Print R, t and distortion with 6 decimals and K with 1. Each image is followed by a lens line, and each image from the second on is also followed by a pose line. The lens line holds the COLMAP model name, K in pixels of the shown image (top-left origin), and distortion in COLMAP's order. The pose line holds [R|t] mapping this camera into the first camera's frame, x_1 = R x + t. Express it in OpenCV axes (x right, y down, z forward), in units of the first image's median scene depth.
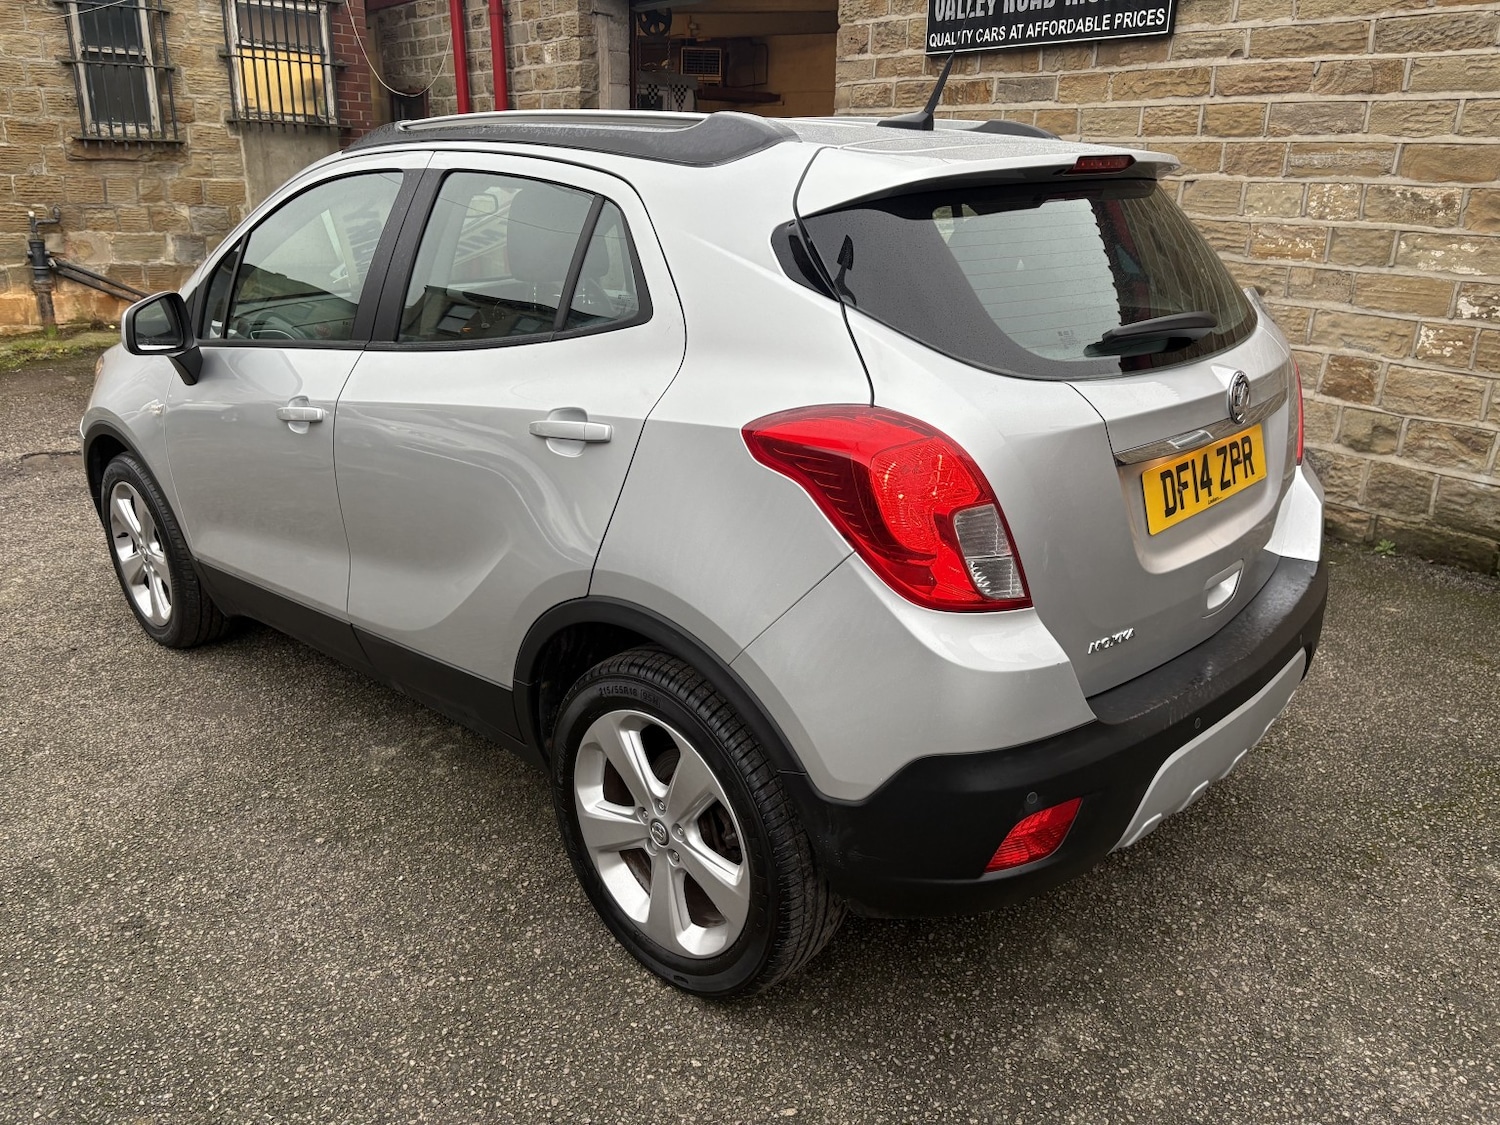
lens RADIAL K [[1146.7, 0, 750.8], [0, 1146.7, 560.8], [0, 0, 1]] dist [0.065037, -0.065450]
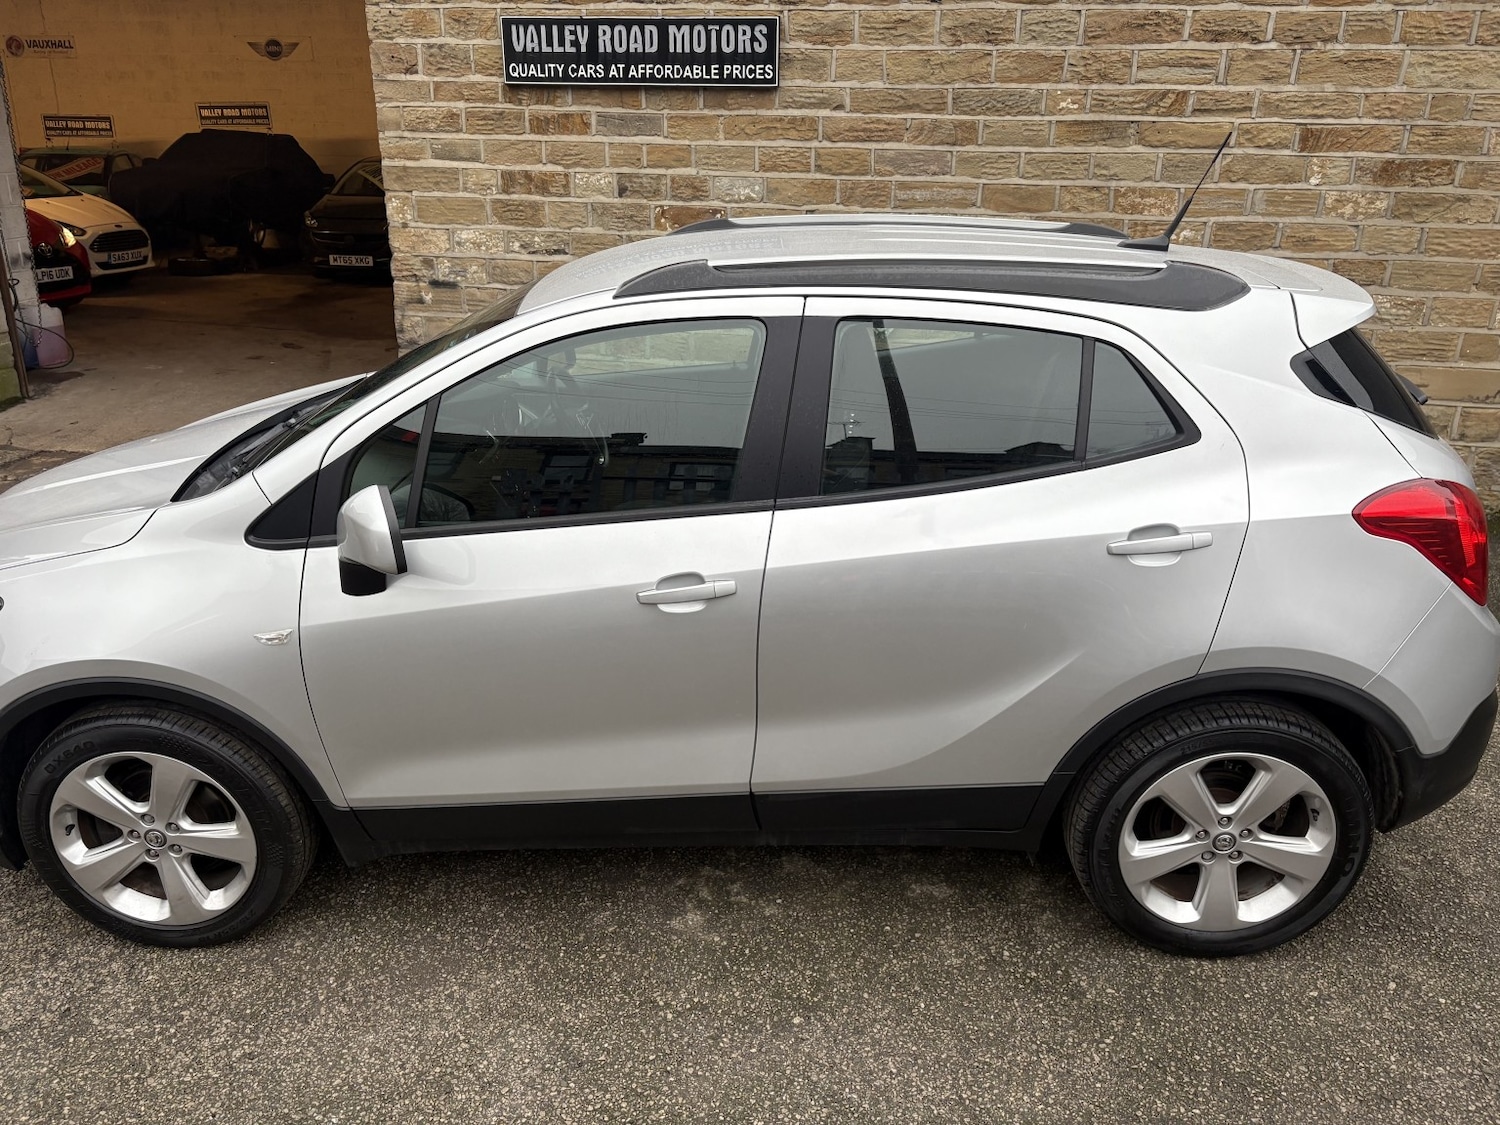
lens RADIAL K [[1146.7, 0, 749.9], [0, 1146.7, 547.7], [0, 0, 1]] dist [0.065037, -0.065450]
pose [[0.742023, -0.237380, 0.626939, -0.667068], [0.218776, 0.969753, 0.108245, -0.181757], [-0.633671, 0.056839, 0.771512, 0.198401]]
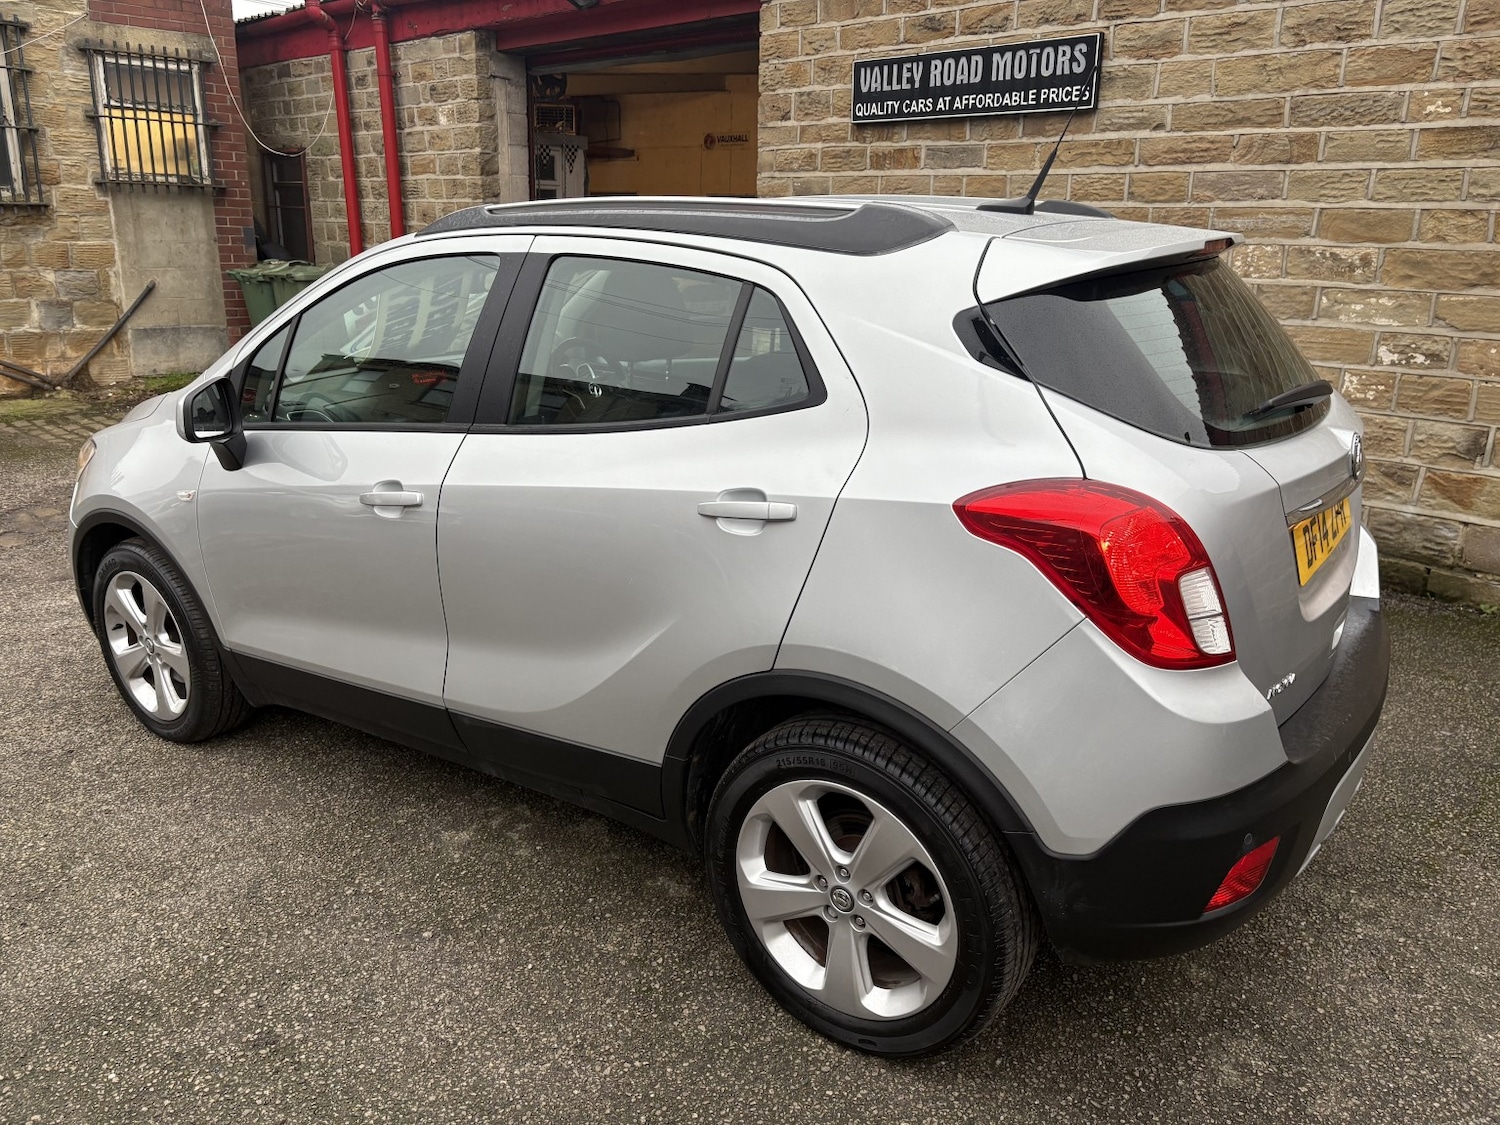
lens RADIAL K [[1146.7, 0, 739.9], [0, 1146.7, 557.3], [0, 0, 1]] dist [0.065037, -0.065450]
pose [[0.990681, -0.045685, 0.128315, -0.163980], [0.050940, 0.997980, -0.037969, -0.017943], [-0.126321, 0.044151, 0.991006, -0.007496]]
